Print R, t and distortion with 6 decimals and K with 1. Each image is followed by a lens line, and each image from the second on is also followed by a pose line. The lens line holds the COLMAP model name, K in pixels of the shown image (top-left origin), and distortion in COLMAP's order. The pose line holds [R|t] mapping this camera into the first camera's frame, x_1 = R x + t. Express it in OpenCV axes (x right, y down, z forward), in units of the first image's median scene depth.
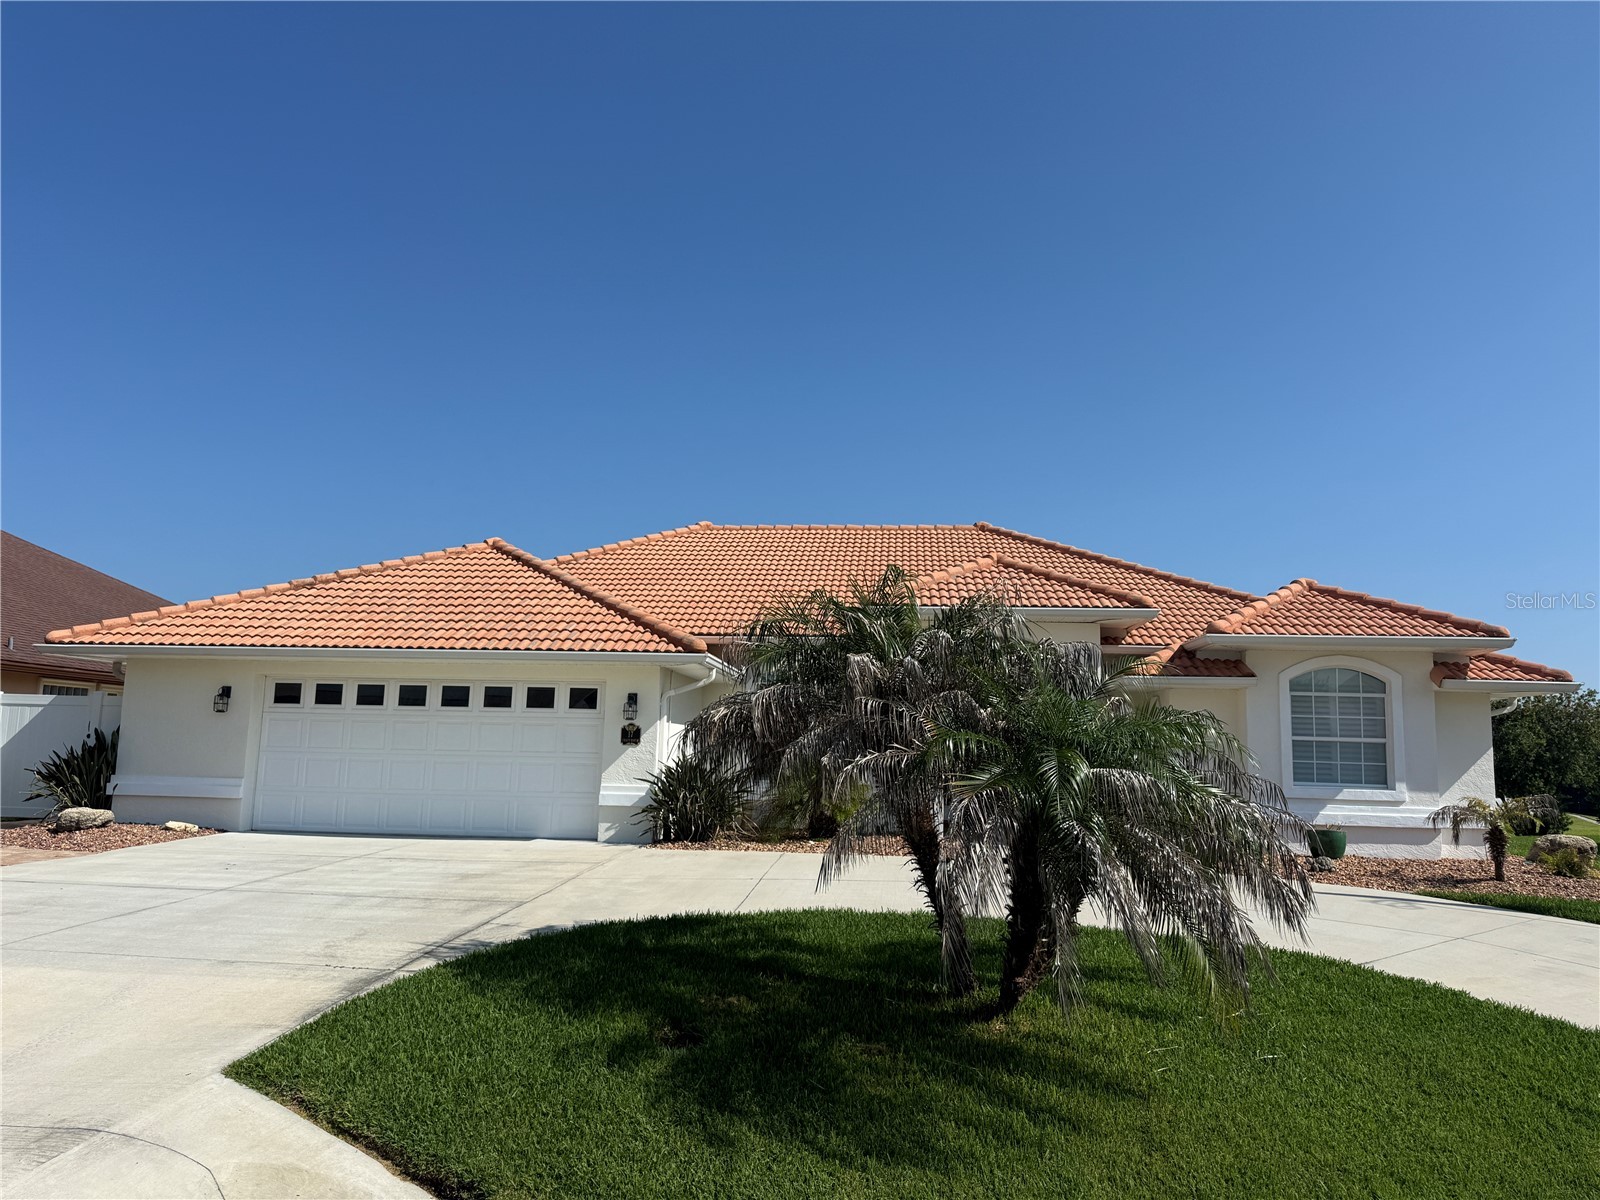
lens RADIAL K [[1129.3, 0, 854.1], [0, 1129.3, 598.7], [0, 0, 1]] dist [0.132092, -0.167081]
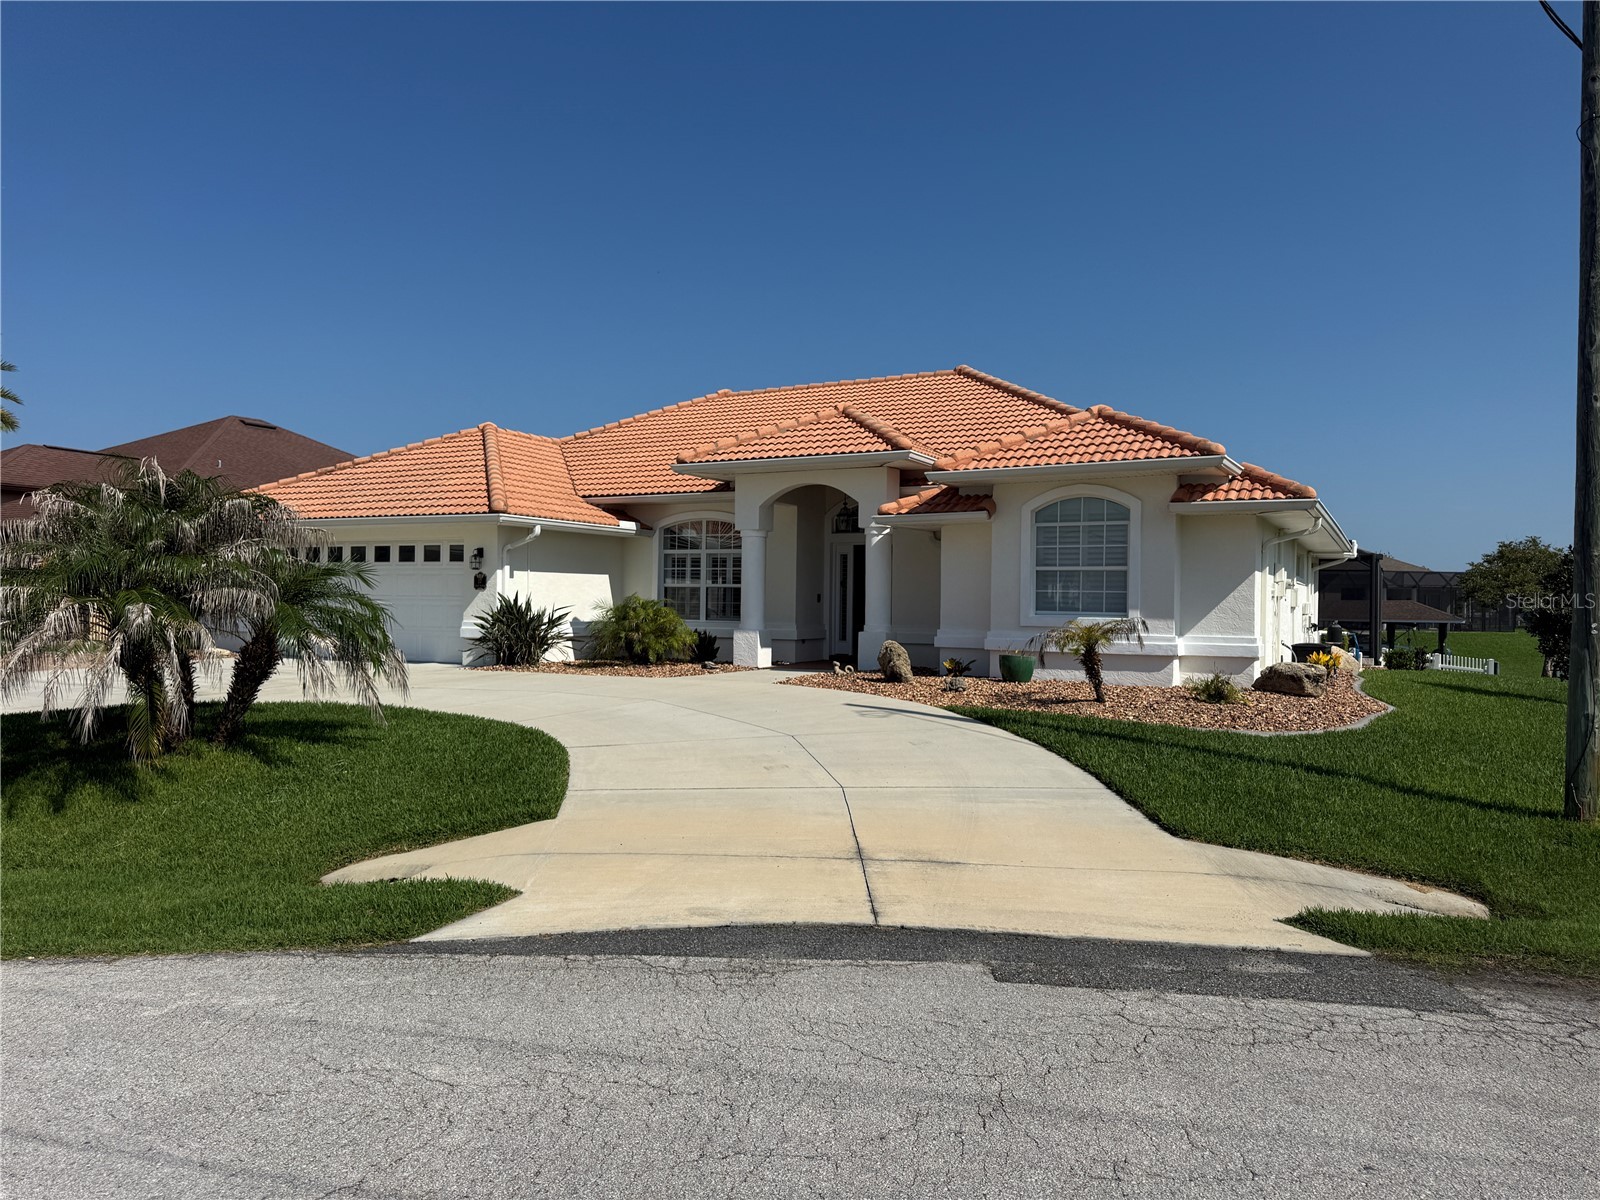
lens RADIAL K [[1129.3, 0, 854.1], [0, 1129.3, 598.7], [0, 0, 1]] dist [0.132092, -0.167081]
pose [[0.920050, -0.016547, -0.391450, 0.642620], [0.067716, 0.990788, 0.117275, 0.019449], [0.385904, -0.134406, 0.912696, 0.019853]]
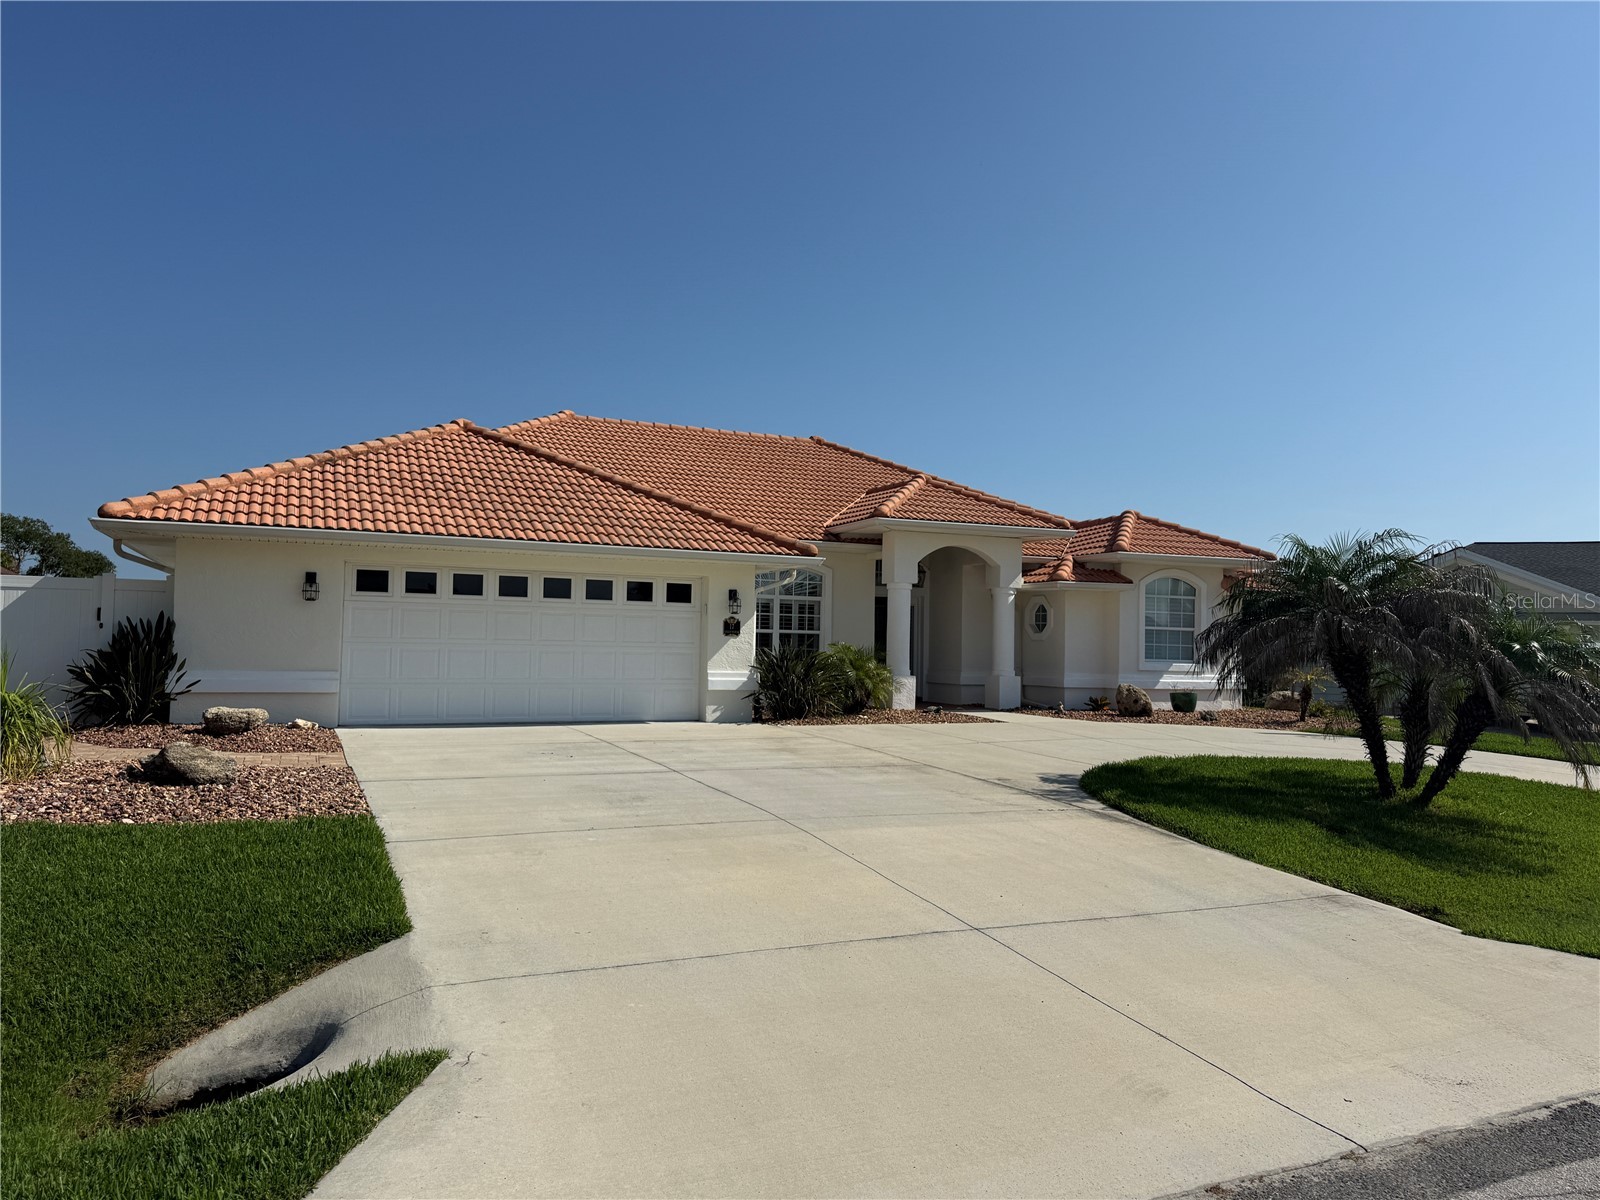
lens RADIAL K [[1129.3, 0, 854.1], [0, 1129.3, 598.7], [0, 0, 1]] dist [0.132092, -0.167081]
pose [[0.868656, 0.012557, 0.495257, -0.618976], [-0.066186, 0.993659, 0.090893, -0.015189], [-0.490975, -0.111734, 0.863979, -0.007110]]
